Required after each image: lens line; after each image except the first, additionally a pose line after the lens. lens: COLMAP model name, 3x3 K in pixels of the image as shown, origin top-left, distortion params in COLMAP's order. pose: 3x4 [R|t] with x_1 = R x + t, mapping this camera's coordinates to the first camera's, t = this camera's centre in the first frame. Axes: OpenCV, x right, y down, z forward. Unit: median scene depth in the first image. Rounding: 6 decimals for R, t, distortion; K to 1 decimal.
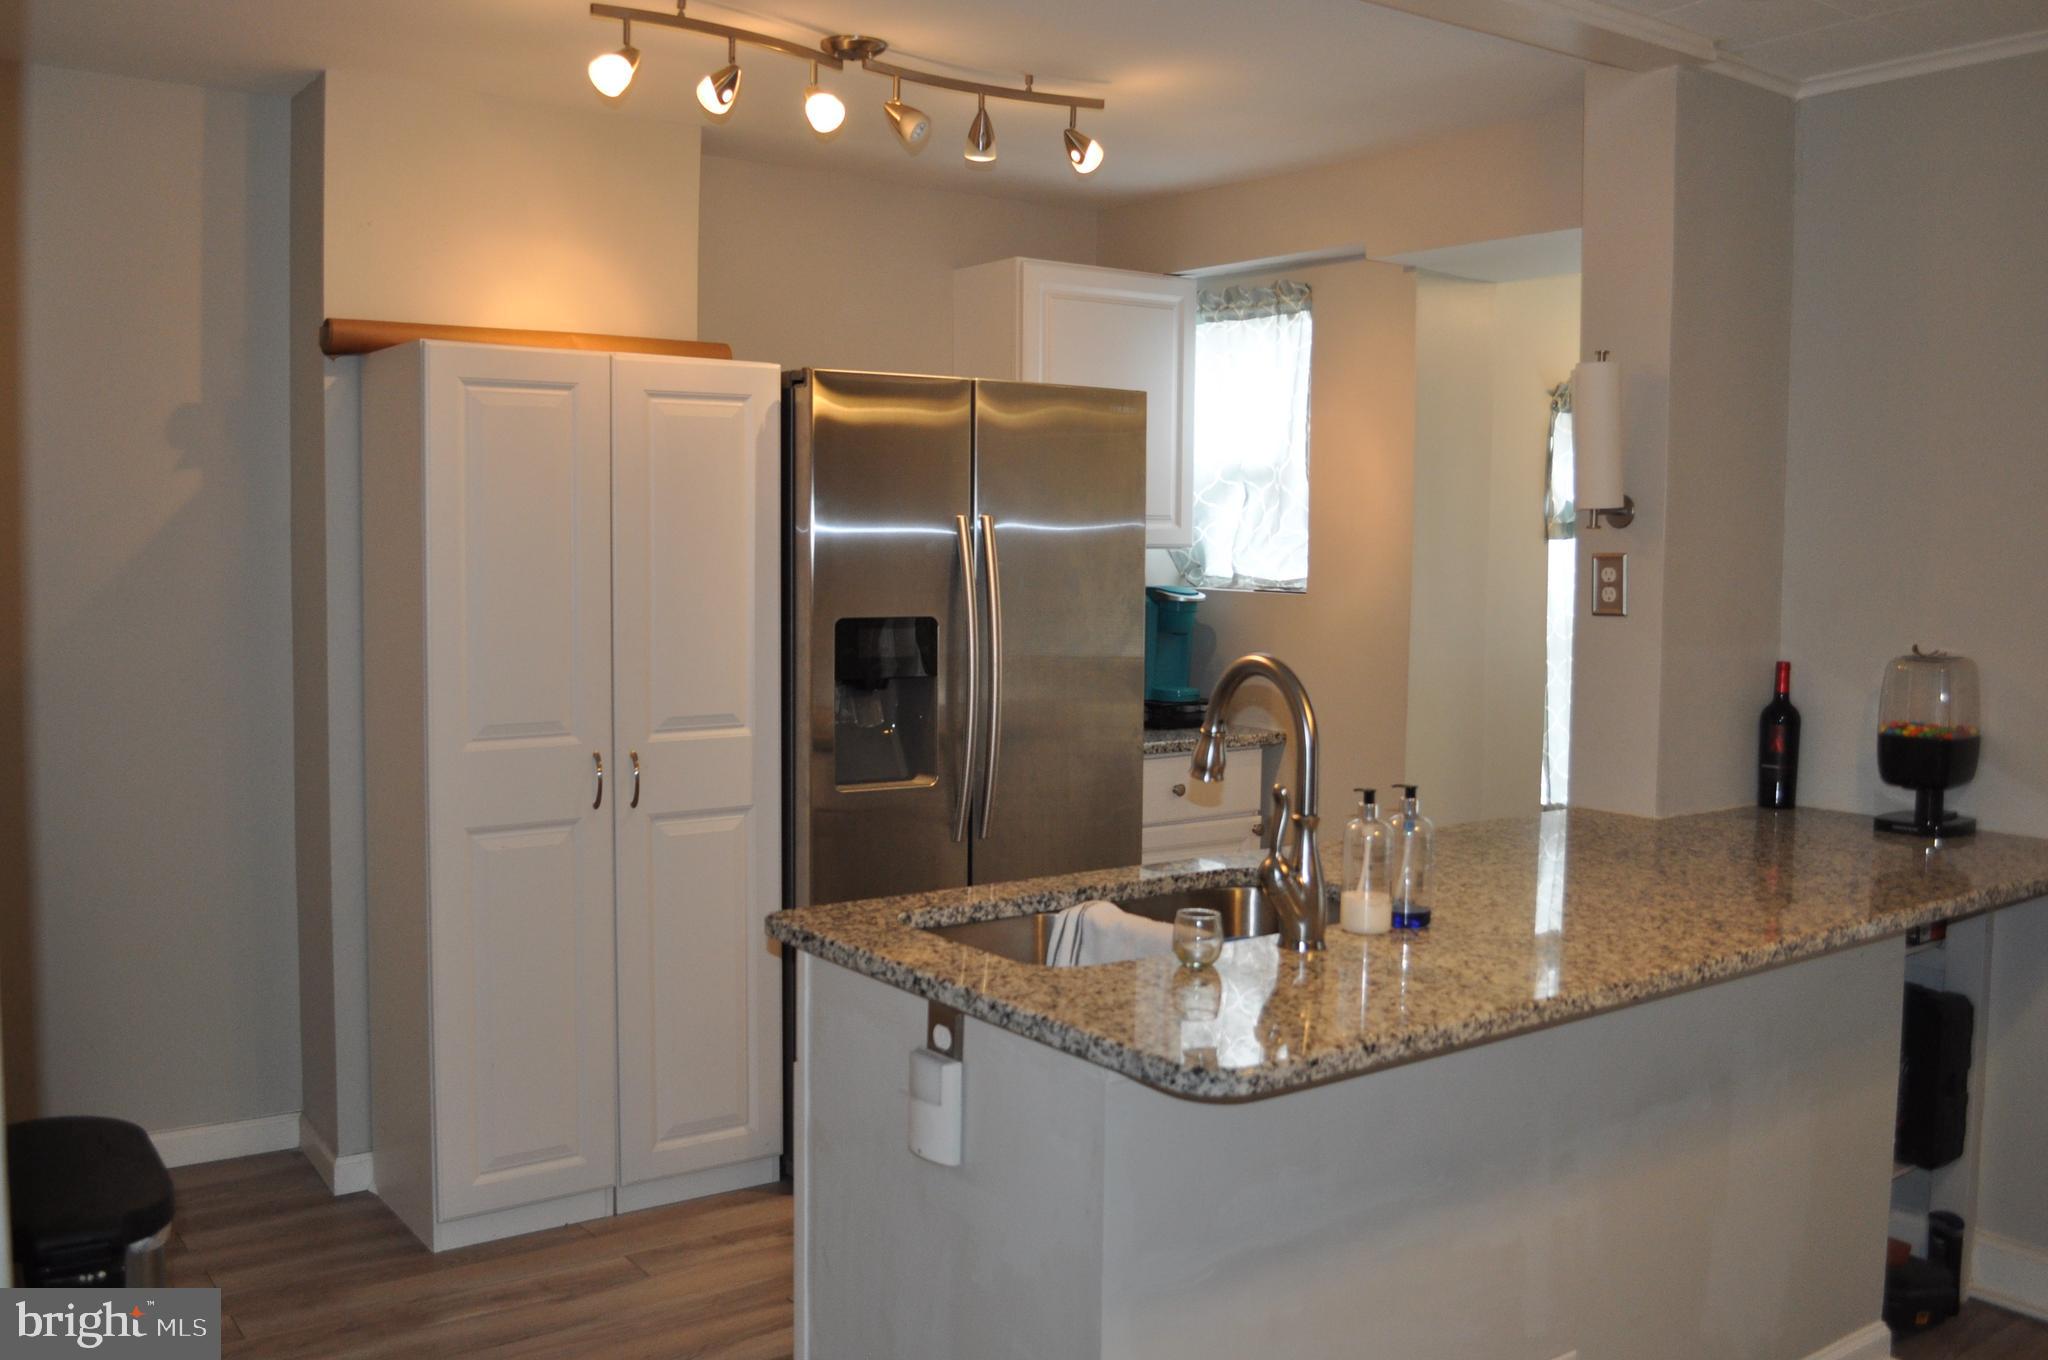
lens RADIAL K [[1767.1, 0, 1025.8], [0, 1767.1, 682.9], [0, 0, 1]] dist [-0.043204, 0.023166]
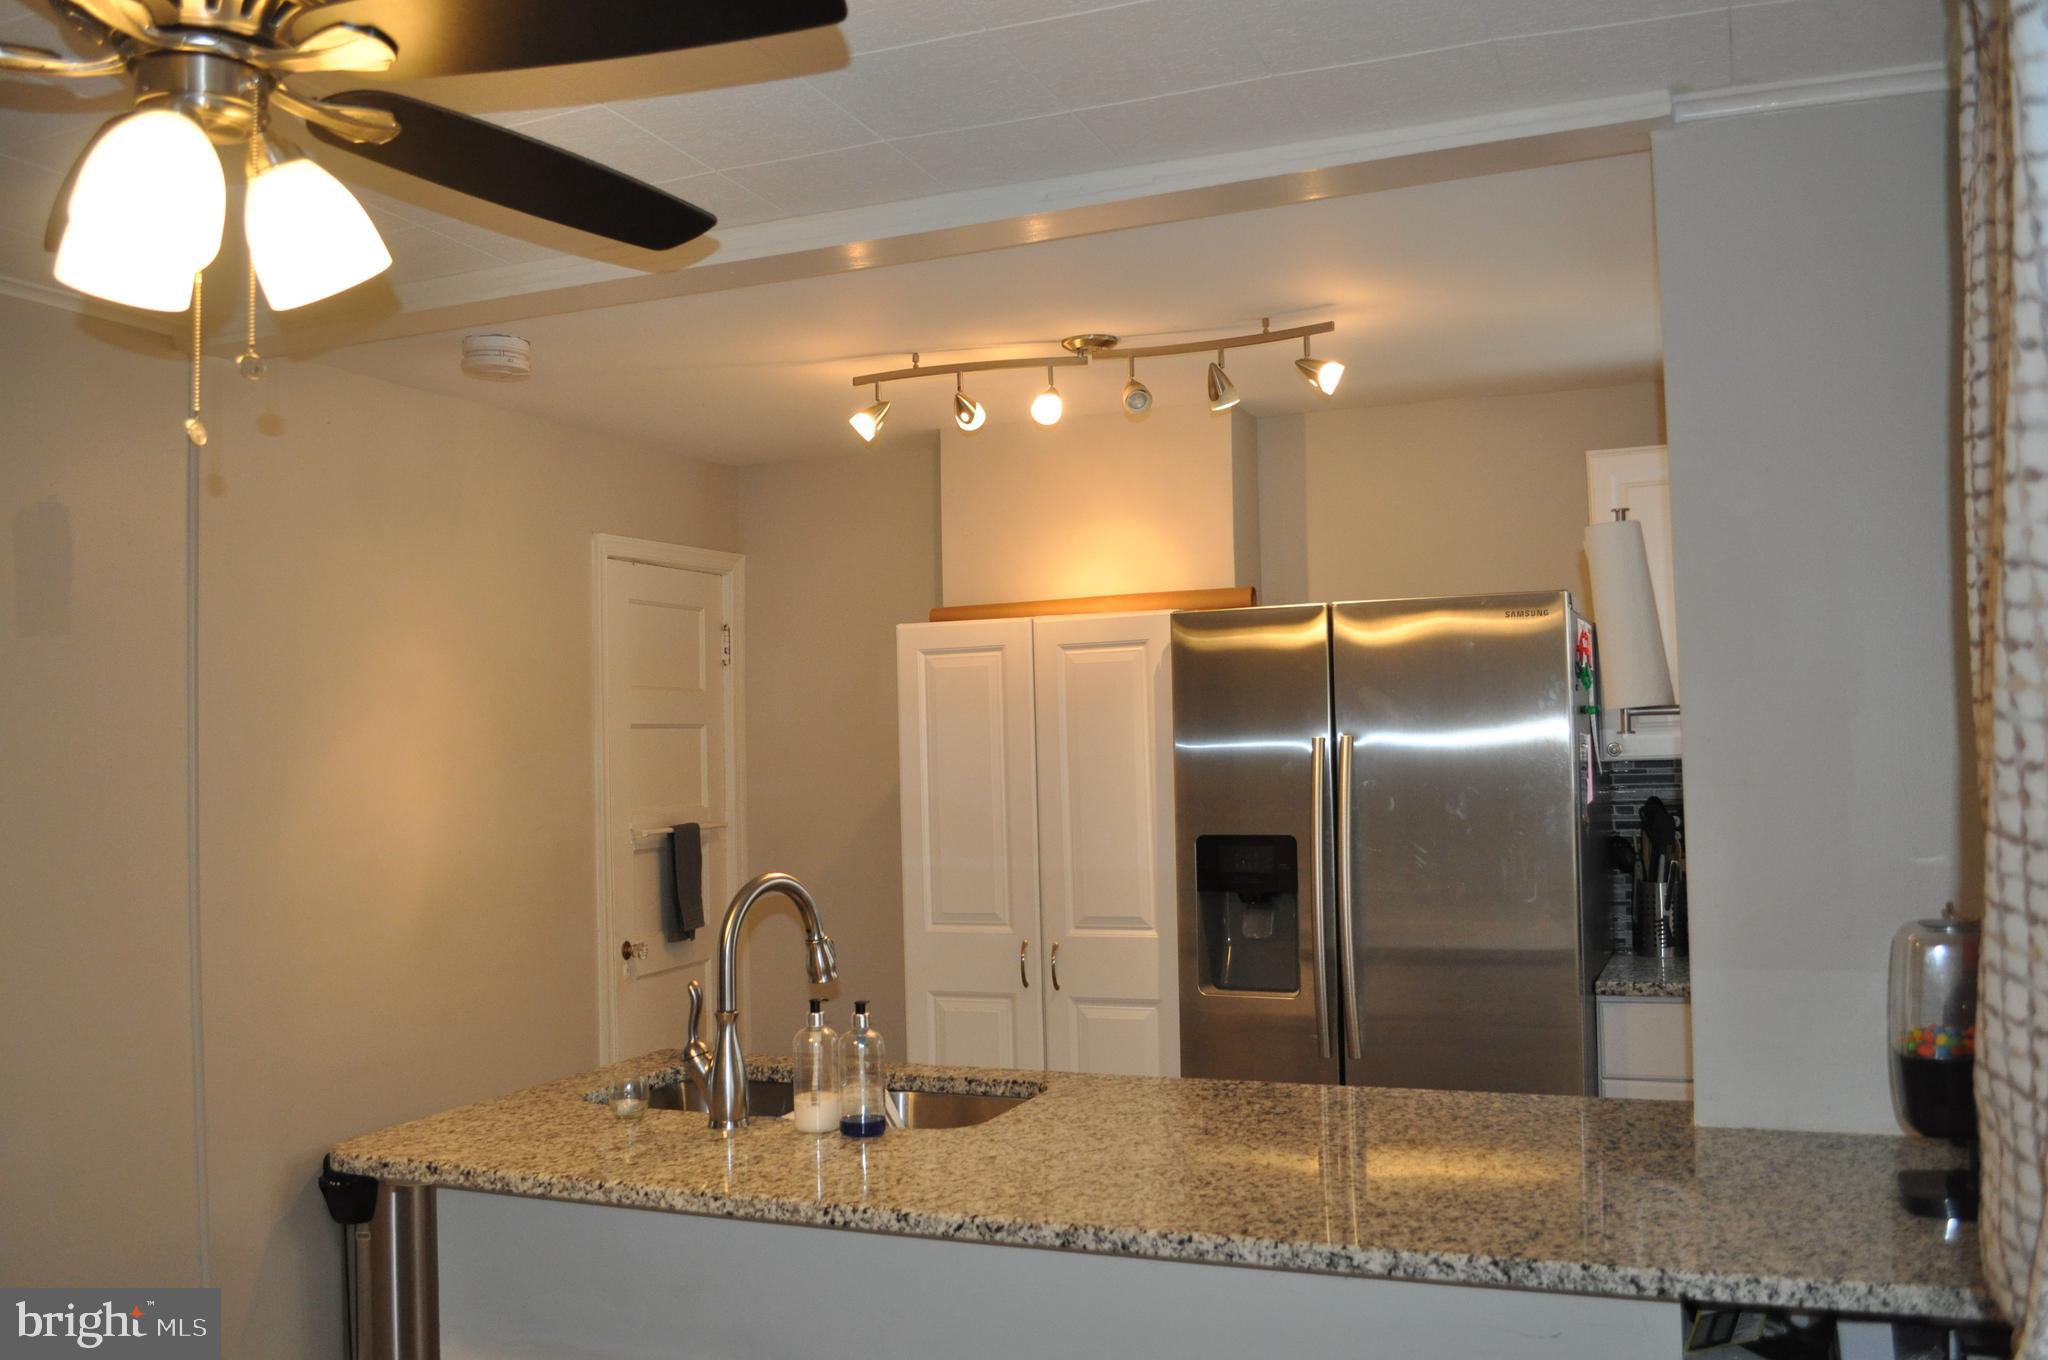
lens RADIAL K [[1767.1, 0, 1034.2], [0, 1767.1, 684.5], [0, 0, 1]] dist [-0.043204, 0.023166]
pose [[0.501371, -0.054976, -0.863484, 0.863250], [-0.045007, 0.994971, -0.089480, -0.029396], [0.864061, 0.083726, 0.496376, 0.394062]]
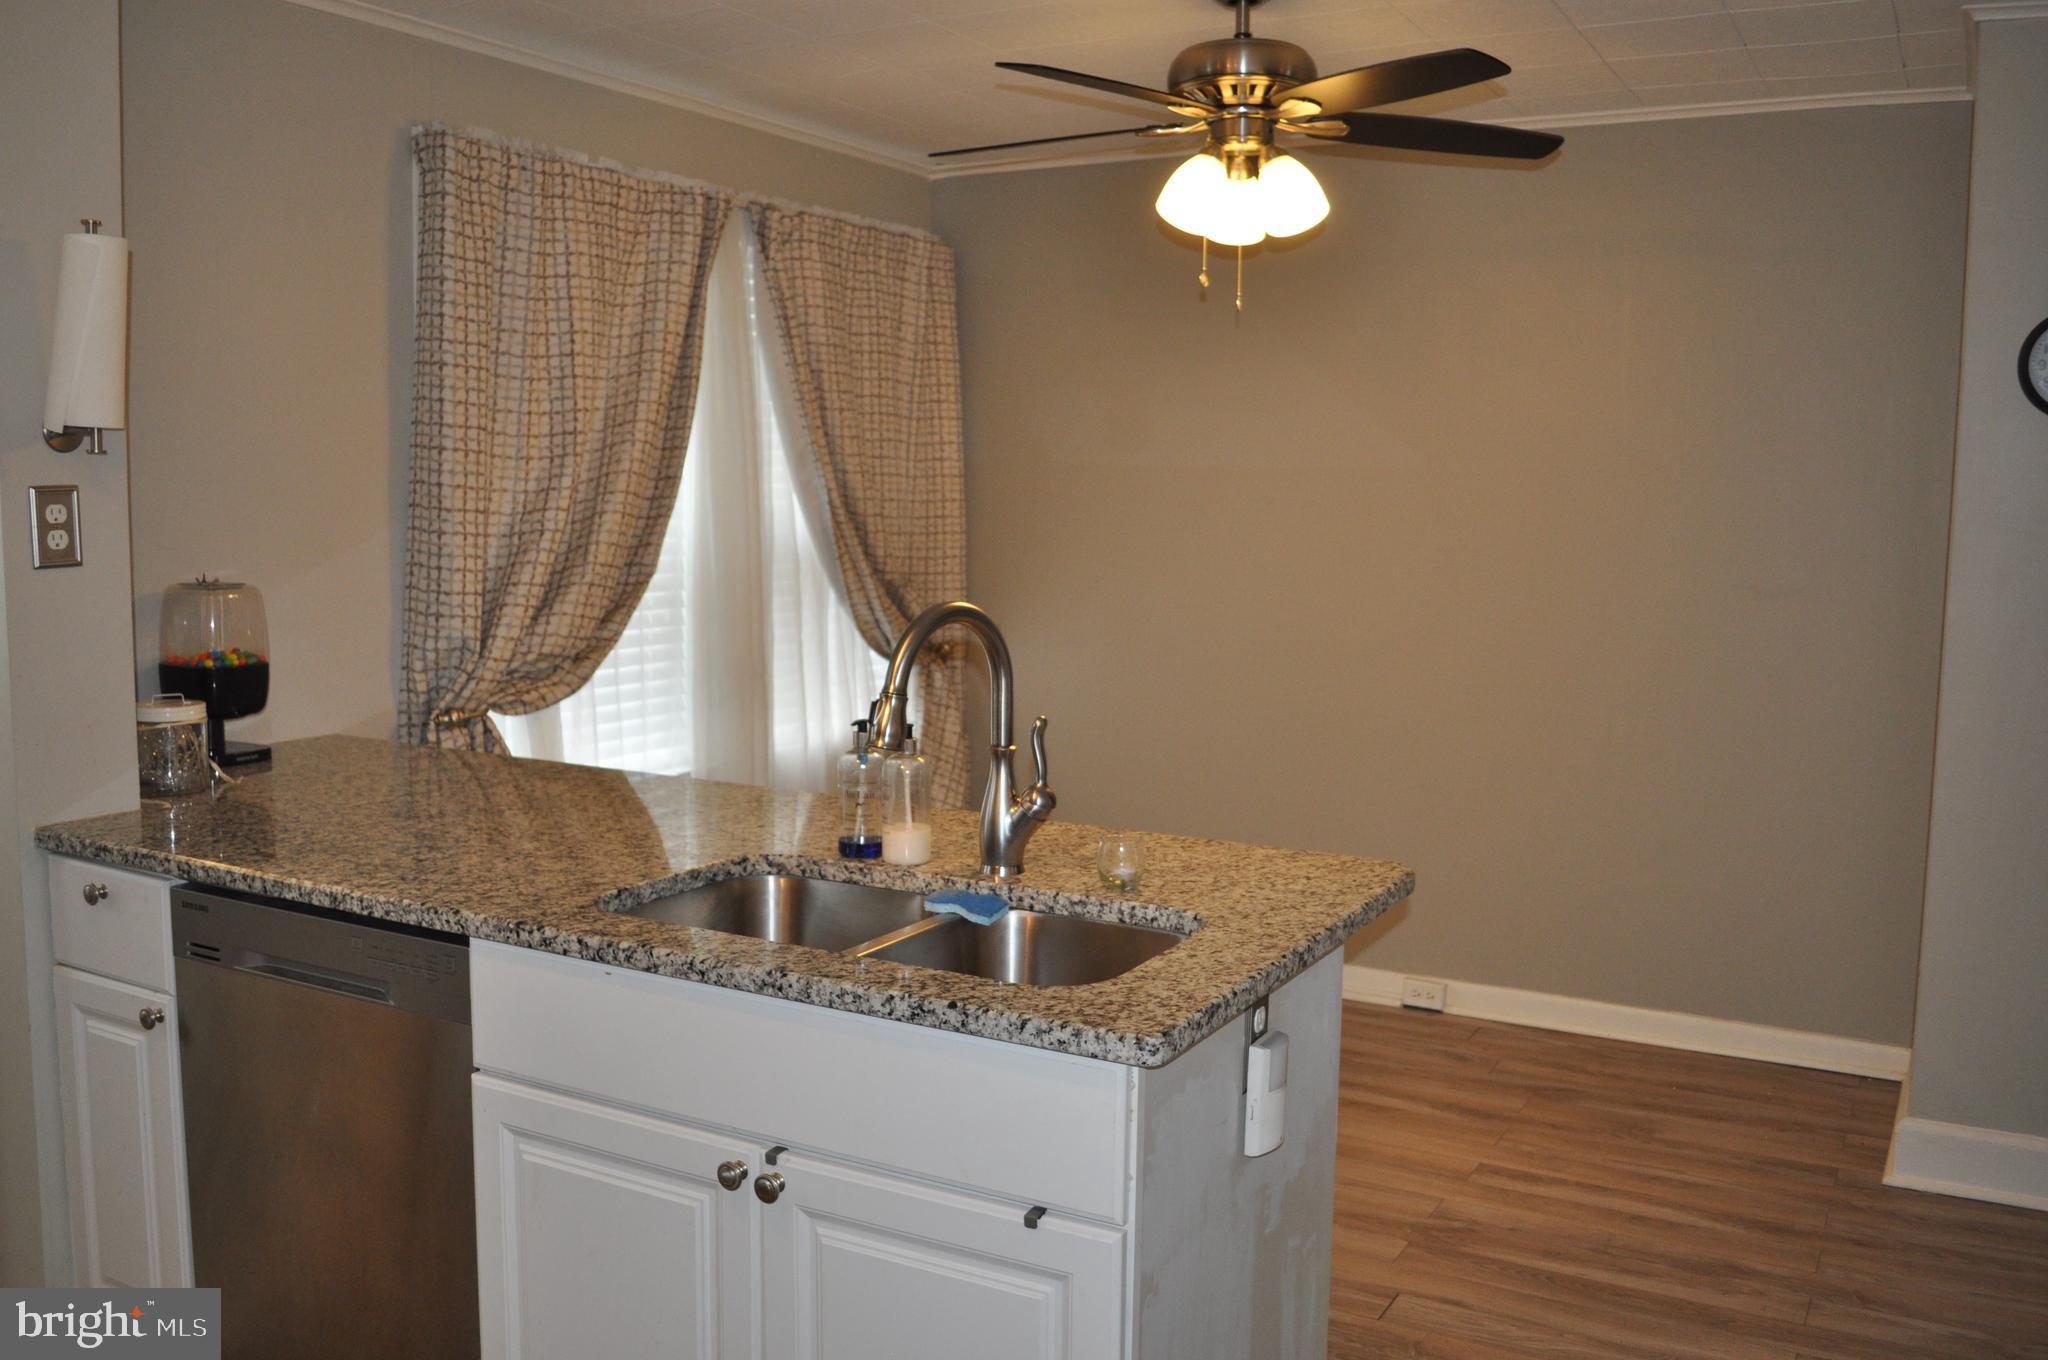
lens RADIAL K [[1767.1, 0, 1020.4], [0, 1767.1, 689.6], [0, 0, 1]] dist [-0.043204, 0.023166]
pose [[-0.401231, -0.126838, 0.907152, -0.540803], [0.058579, 0.984786, 0.163602, -0.087922], [-0.914102, 0.118782, -0.387697, 0.945212]]
